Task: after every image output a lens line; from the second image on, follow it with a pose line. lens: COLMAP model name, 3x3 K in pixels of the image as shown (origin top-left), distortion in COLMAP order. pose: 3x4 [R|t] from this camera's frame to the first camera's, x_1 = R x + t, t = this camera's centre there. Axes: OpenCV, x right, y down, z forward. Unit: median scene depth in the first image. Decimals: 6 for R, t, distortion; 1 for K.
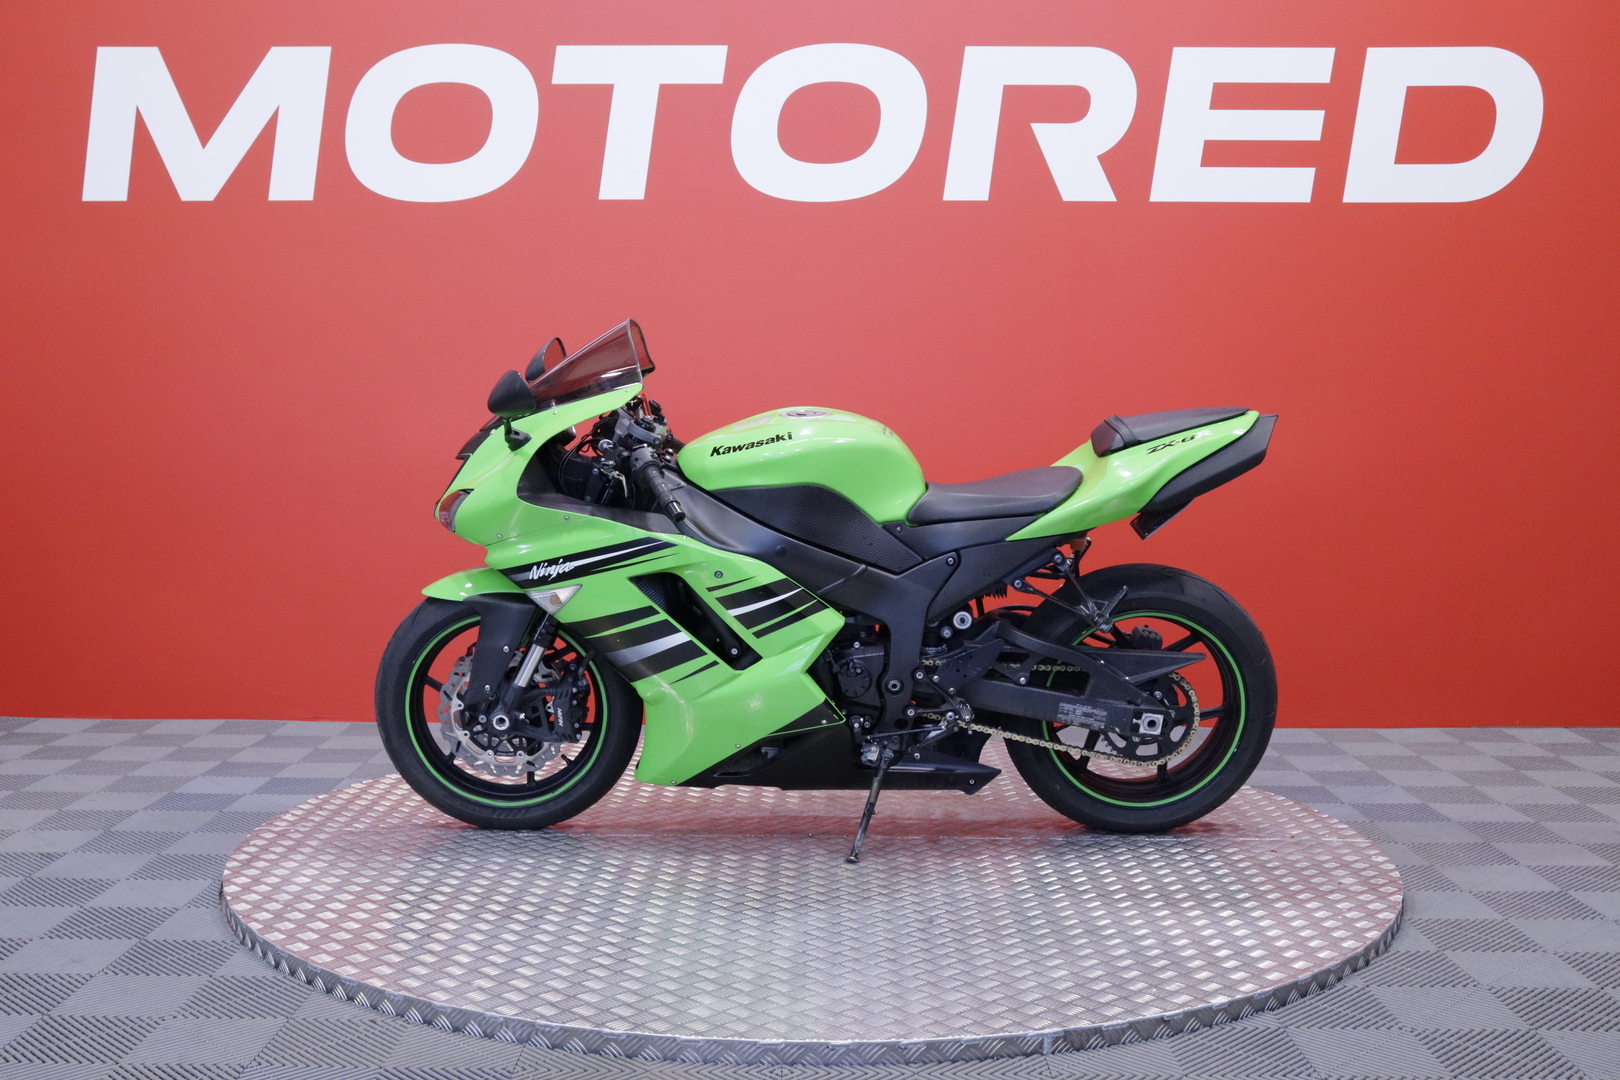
lens RADIAL K [[1762.2, 0, 810.0], [0, 1762.2, 540.0], [0, 0, 1]] dist [-0.089306, -0.007599]
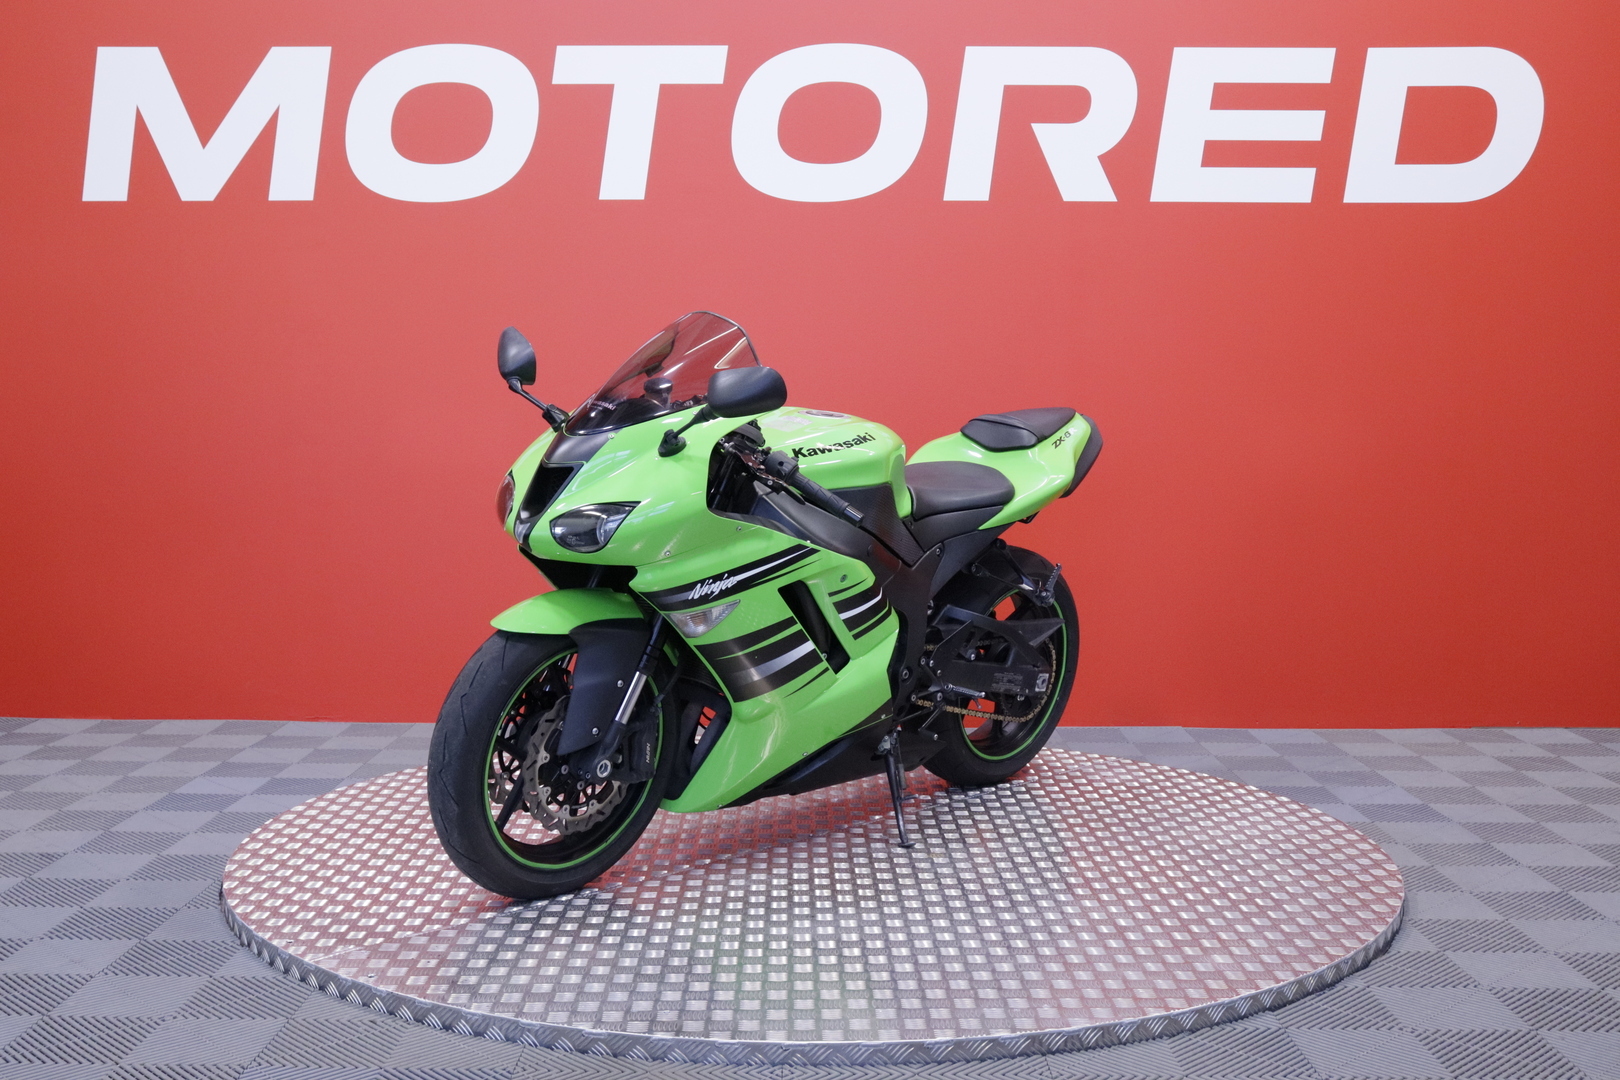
lens RADIAL K [[1762.2, 0, 810.0], [0, 1762.2, 540.0], [0, 0, 1]] dist [-0.089306, -0.007599]
pose [[0.686402, -0.058730, 0.724847, -0.769458], [0.060327, 0.997897, 0.023726, -0.025814], [-0.724716, 0.027443, 0.688501, 0.332619]]
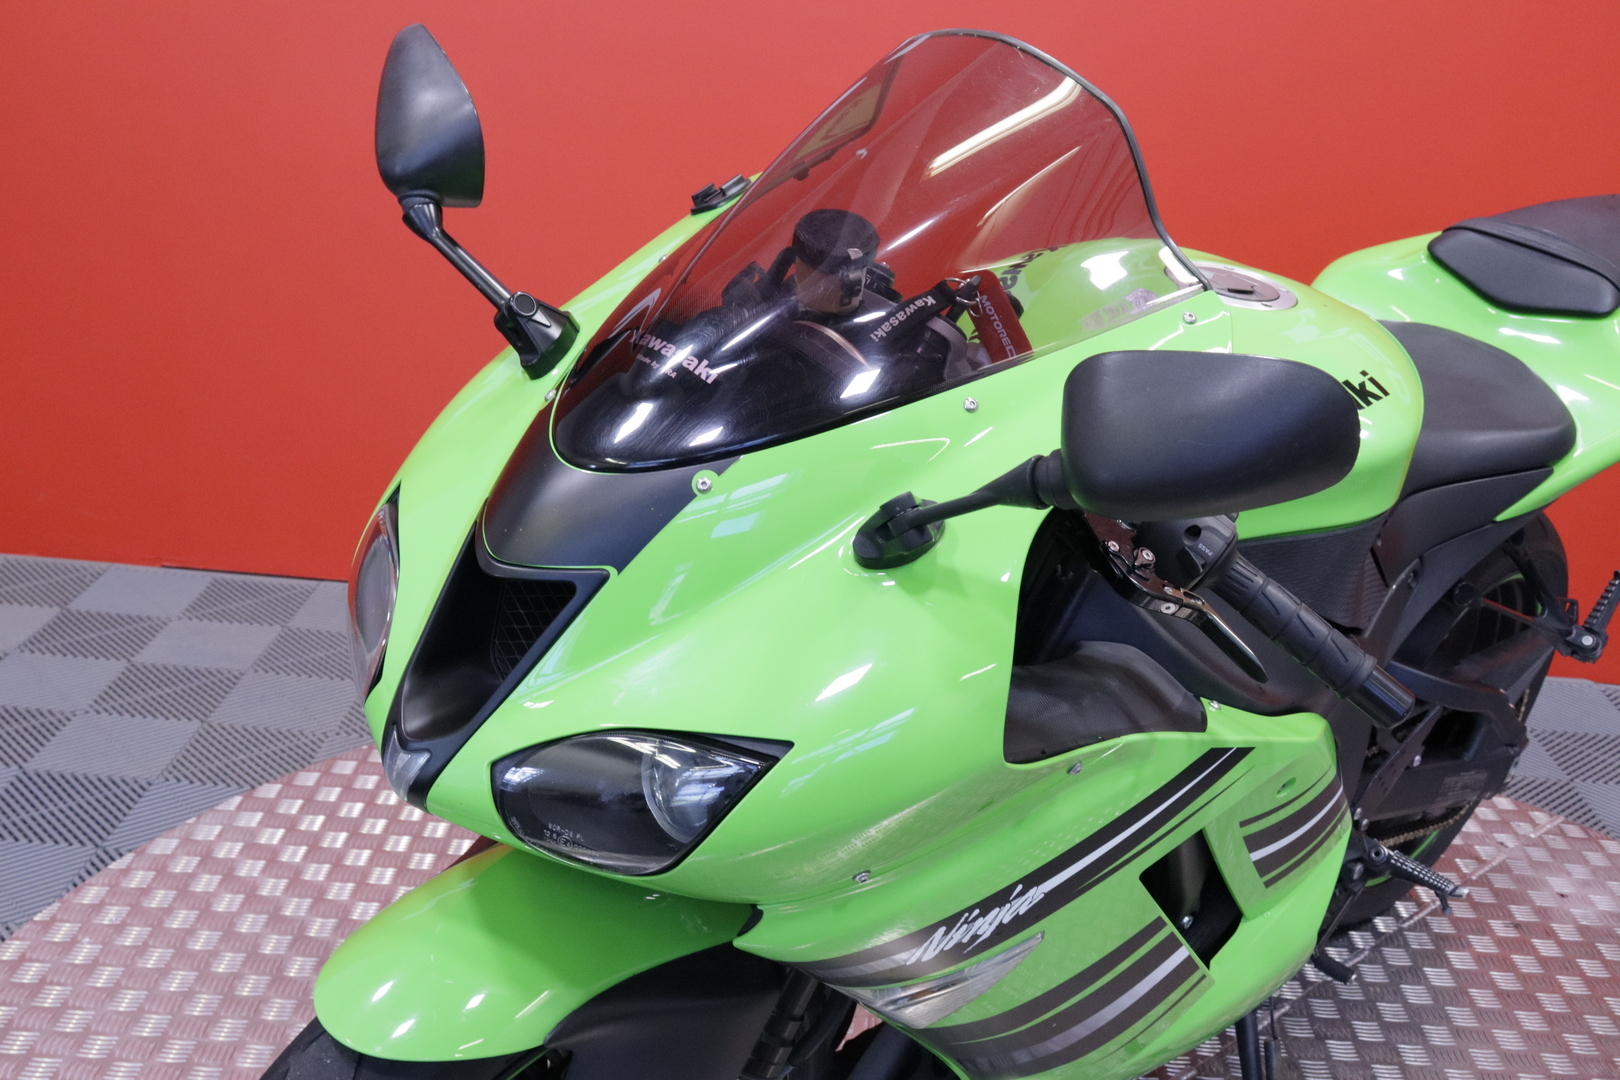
lens RADIAL K [[1818.2, 0, 810.0], [0, 1818.2, 540.0], [0, 0, 1]] dist [-0.109720, 0.341488]
pose [[0.705969, -0.192617, 0.681547, -0.369056], [-0.007654, 0.960176, 0.279291, -0.134778], [-0.708202, -0.202388, 0.676380, 0.816285]]
